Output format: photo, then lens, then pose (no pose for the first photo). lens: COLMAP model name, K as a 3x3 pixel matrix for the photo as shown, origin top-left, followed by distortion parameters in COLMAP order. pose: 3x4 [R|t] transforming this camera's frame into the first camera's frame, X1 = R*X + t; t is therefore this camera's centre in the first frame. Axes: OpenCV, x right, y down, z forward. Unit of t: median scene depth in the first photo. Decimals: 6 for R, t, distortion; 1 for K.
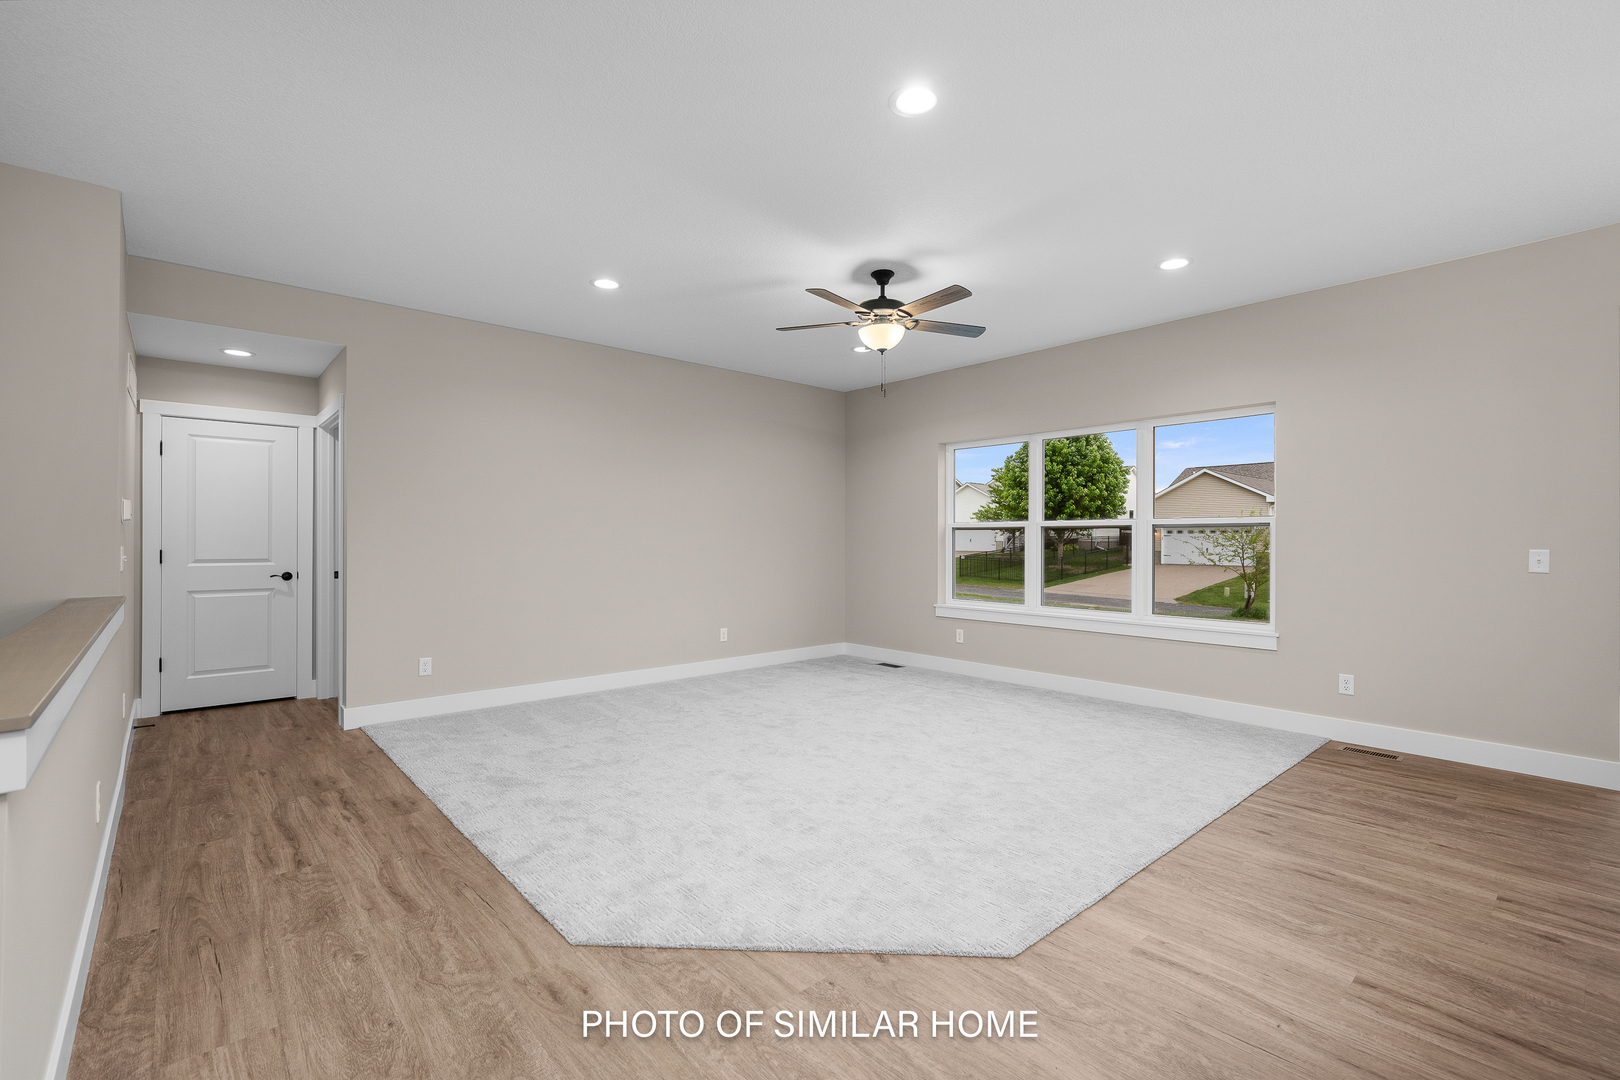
lens RADIAL K [[716.7, 0, 817.8], [0, 716.7, 539.0], [0, 0, 1]] dist [-0.000617, 0.000268]
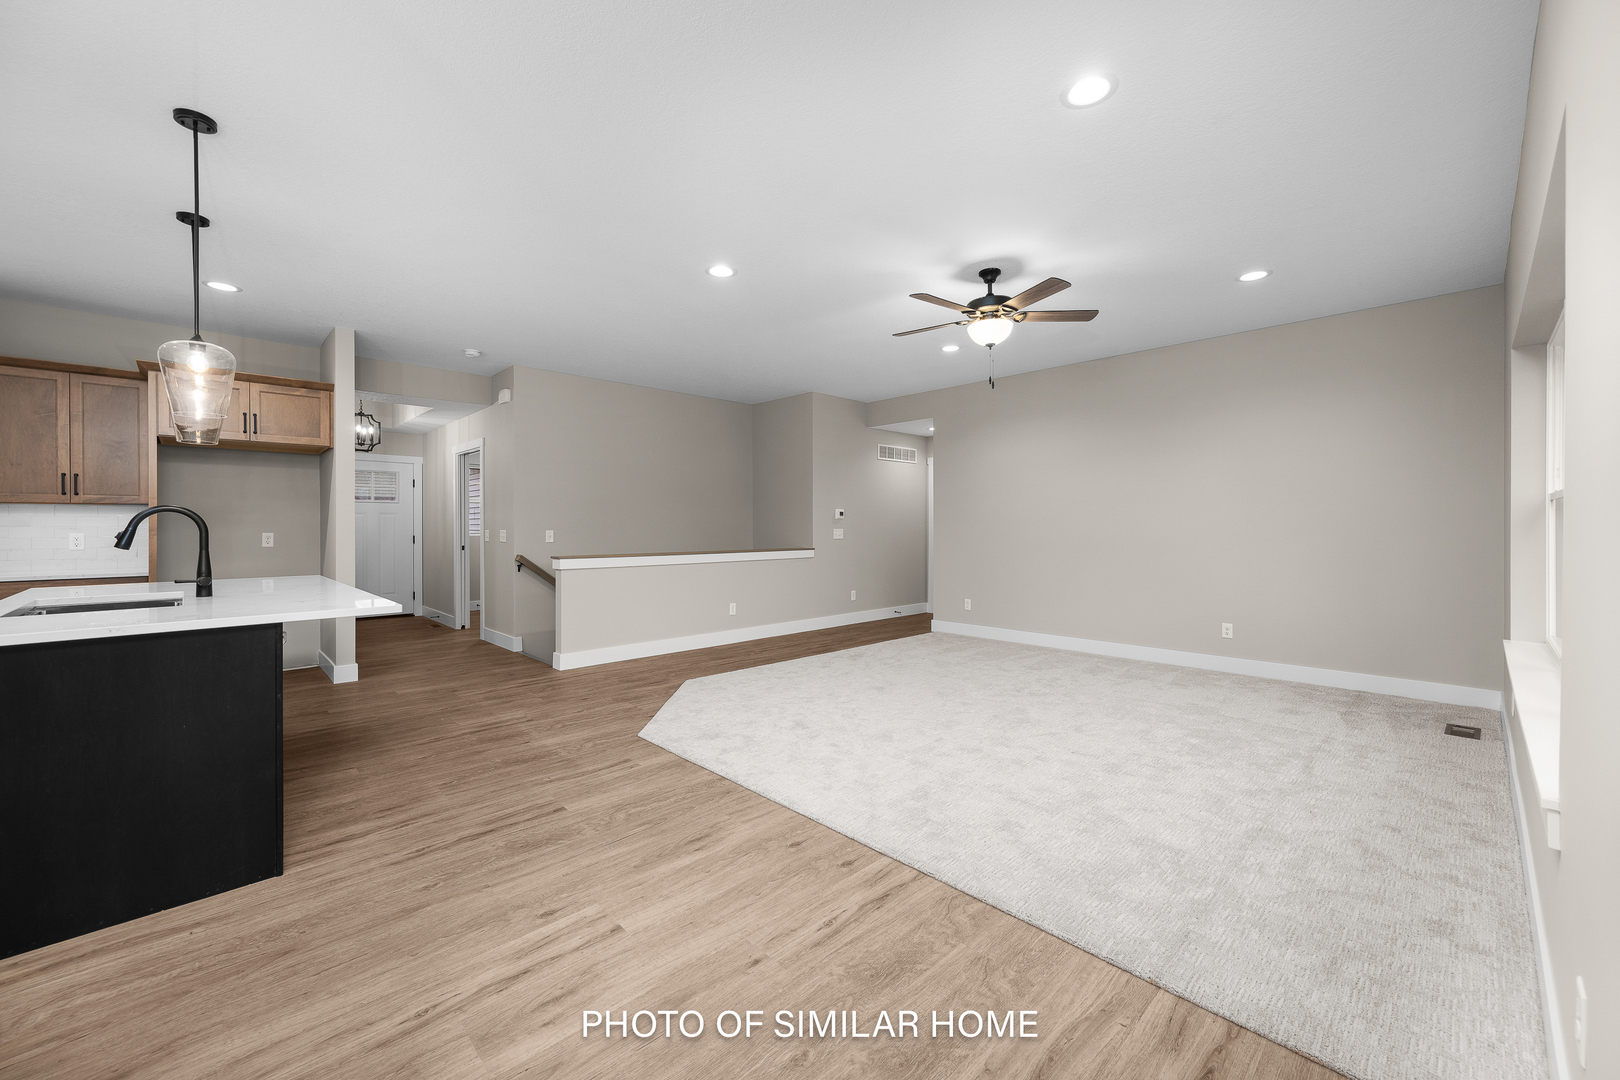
lens RADIAL K [[637.5, 0, 812.8], [0, 637.5, 528.9], [0, 0, 1]] dist [0.004389, 0.000342]
pose [[0.036363, 0.002806, -0.999335, 1.423943], [0.000514, 0.999996, 0.002826, 0.005582], [0.999338, -0.000616, 0.036362, 0.985702]]
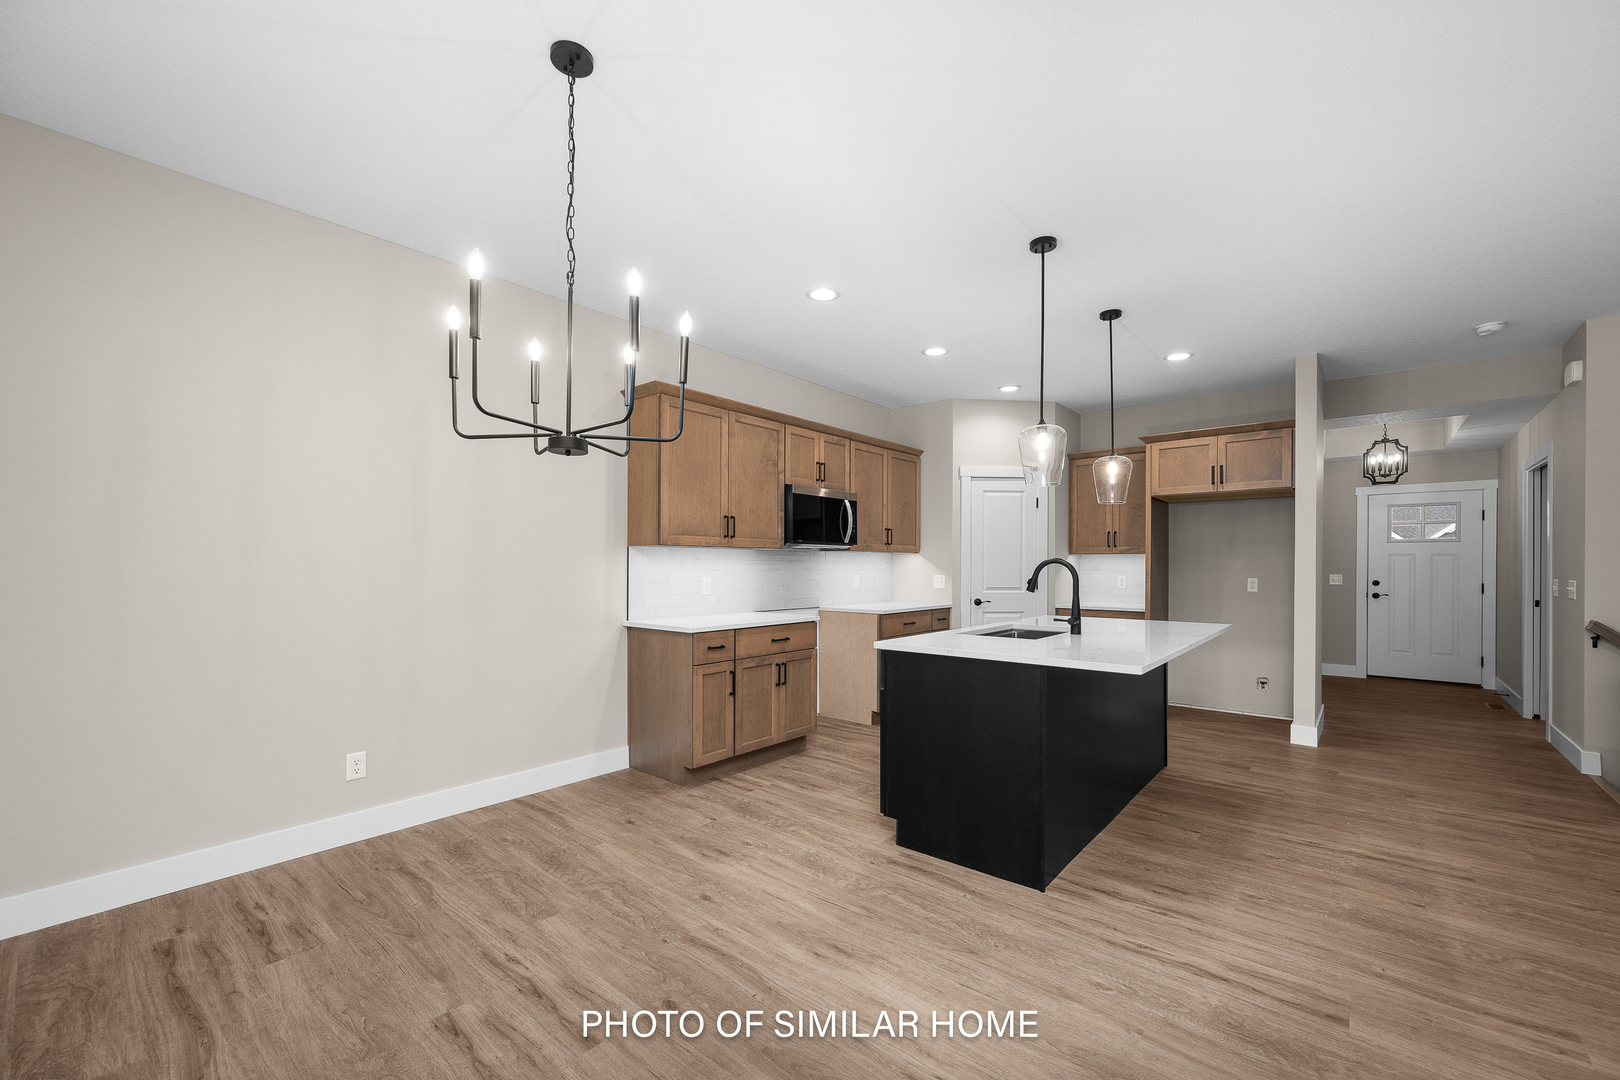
lens RADIAL K [[650.8, 0, 821.4], [0, 650.8, 564.9], [0, 0, 1]] dist [-0.002253, -0.000077]
pose [[-0.989583, -0.004238, -0.143900, 1.064793], [-0.004318, 0.999991, 0.000244, -0.011690], [0.143897, 0.000863, -0.989592, 1.184324]]
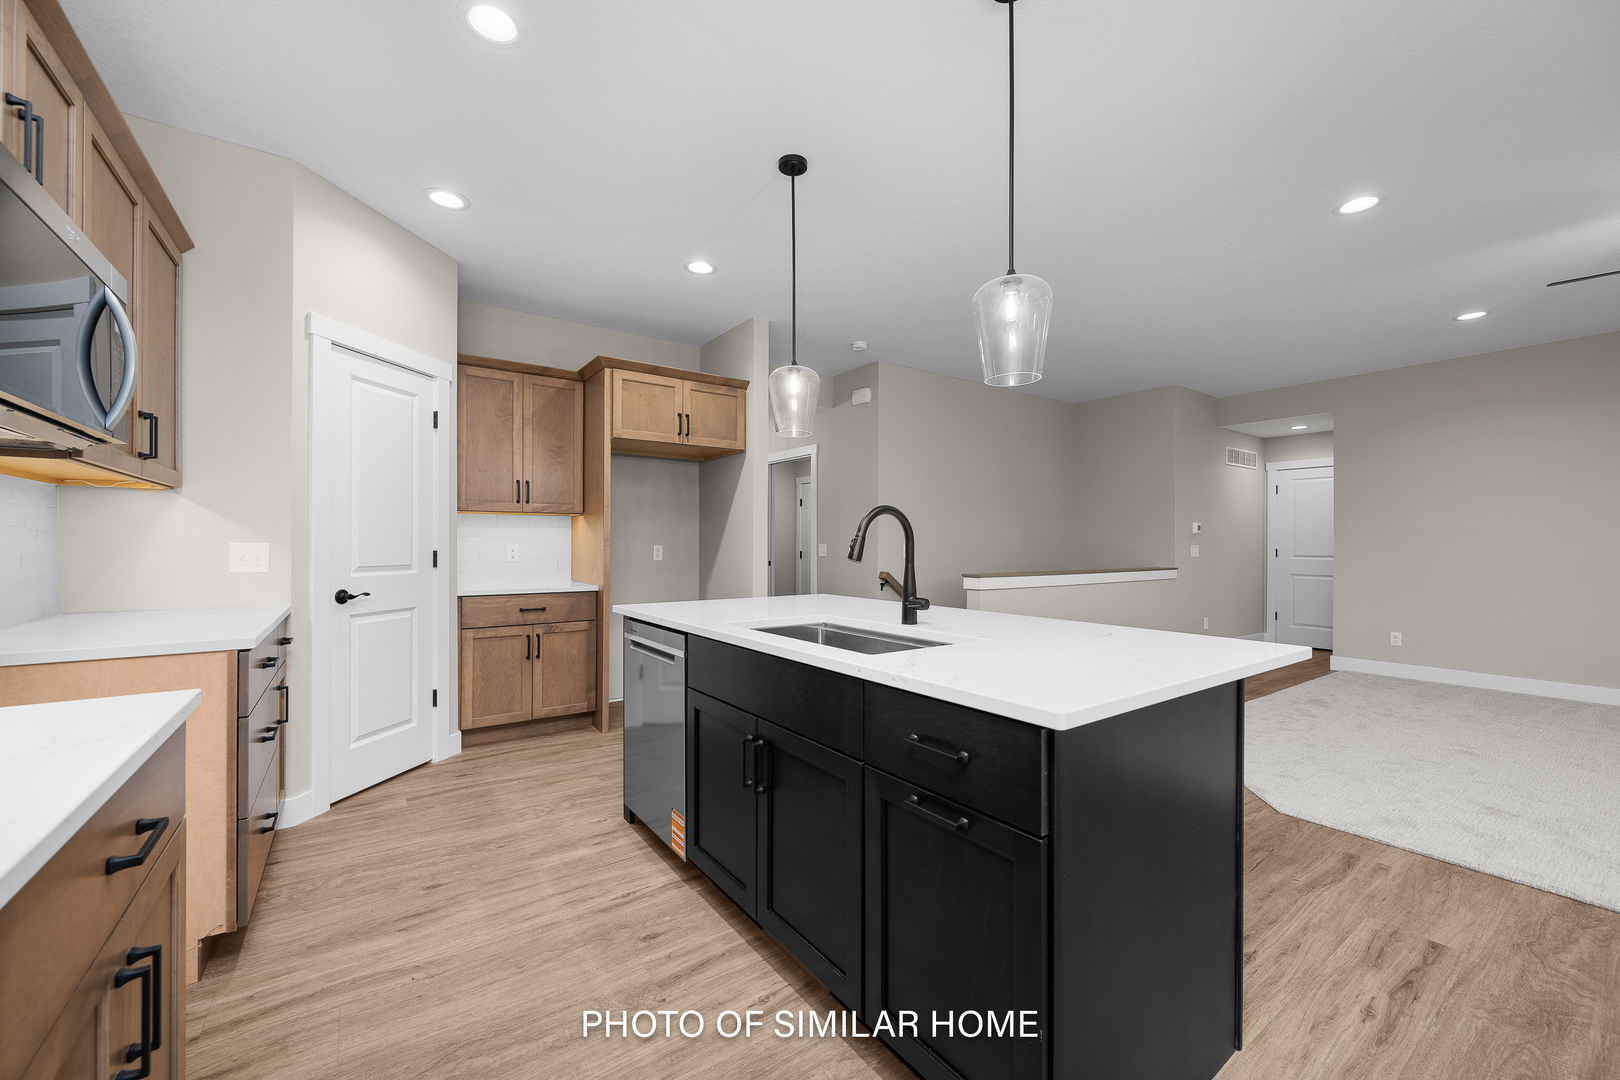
lens RADIAL K [[639.0, 0, 814.3], [0, 639.0, 545.0], [0, 0, 1]] dist [-0.000249, -0.000007]
pose [[-0.109707, -0.000009, -0.993964, 1.193506], [-0.005165, 0.999987, 0.000561, 0.016880], [0.993951, 0.005195, -0.109705, 0.117801]]
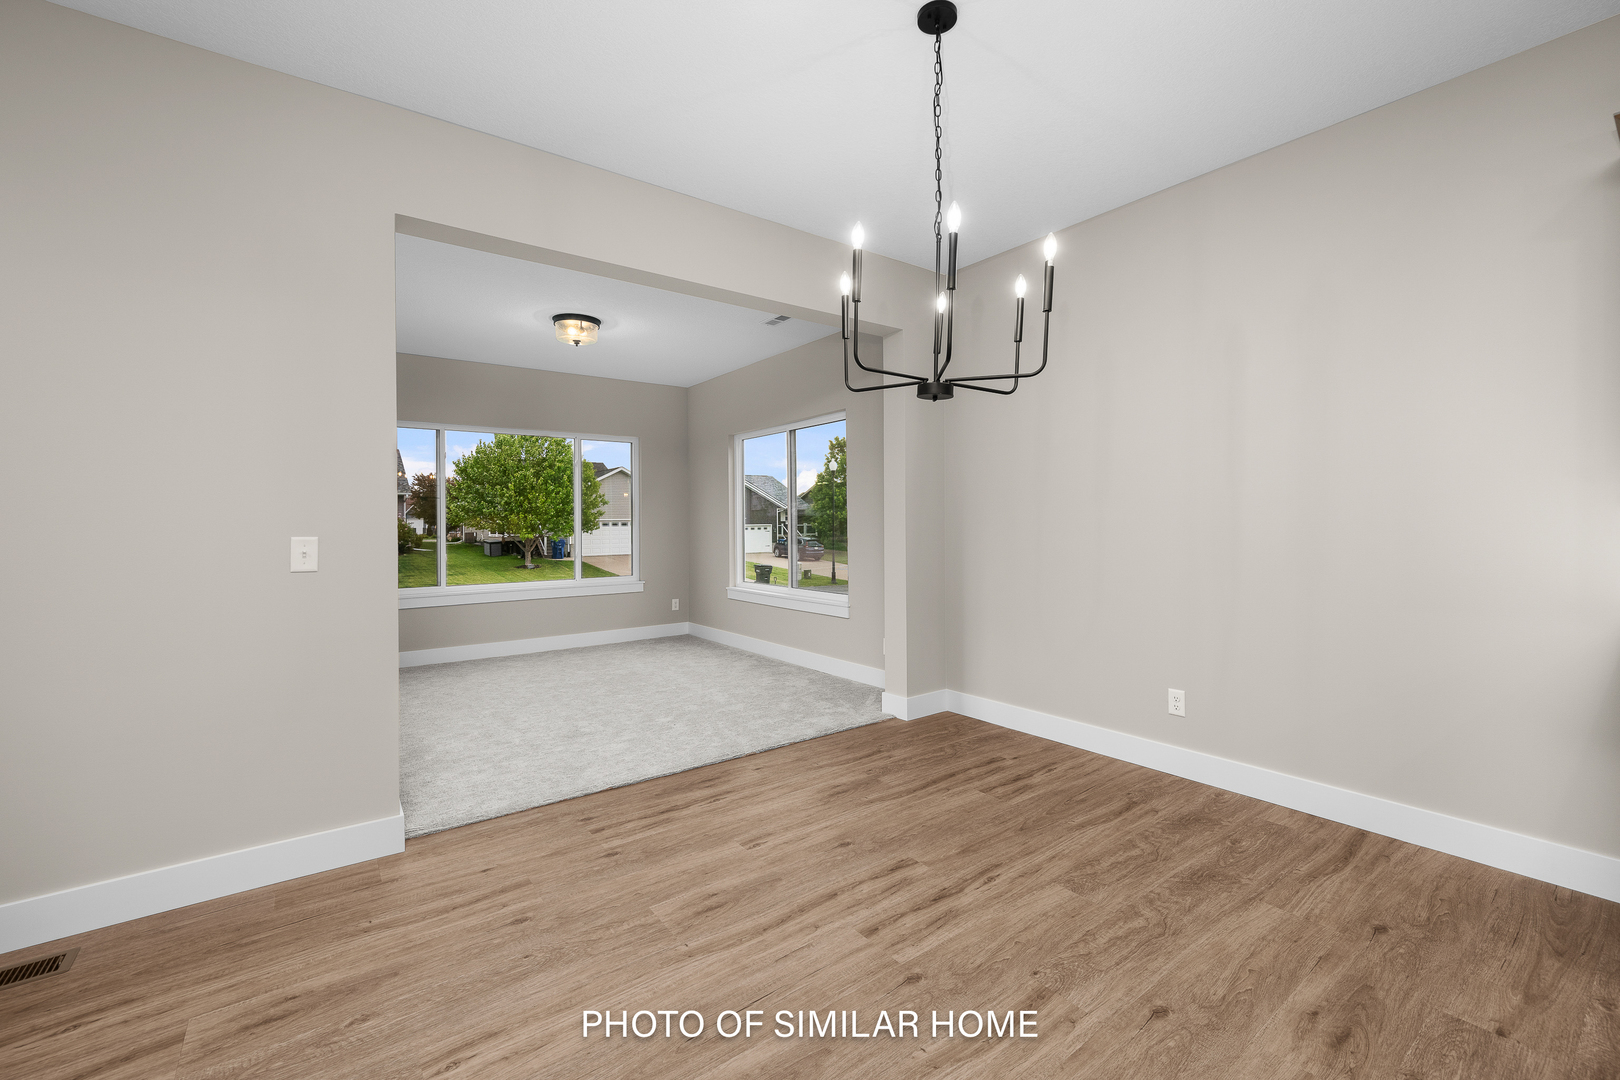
lens RADIAL K [[673.1, 0, 814.3], [0, 673.1, 527.1], [0, 0, 1]] dist [-0.003490, -0.000285]
pose [[0.086988, -0.011726, 0.996140, 0.521082], [0.010253, 0.999888, 0.010875, 0.002980], [-0.996157, 0.009268, 0.087098, 0.580219]]
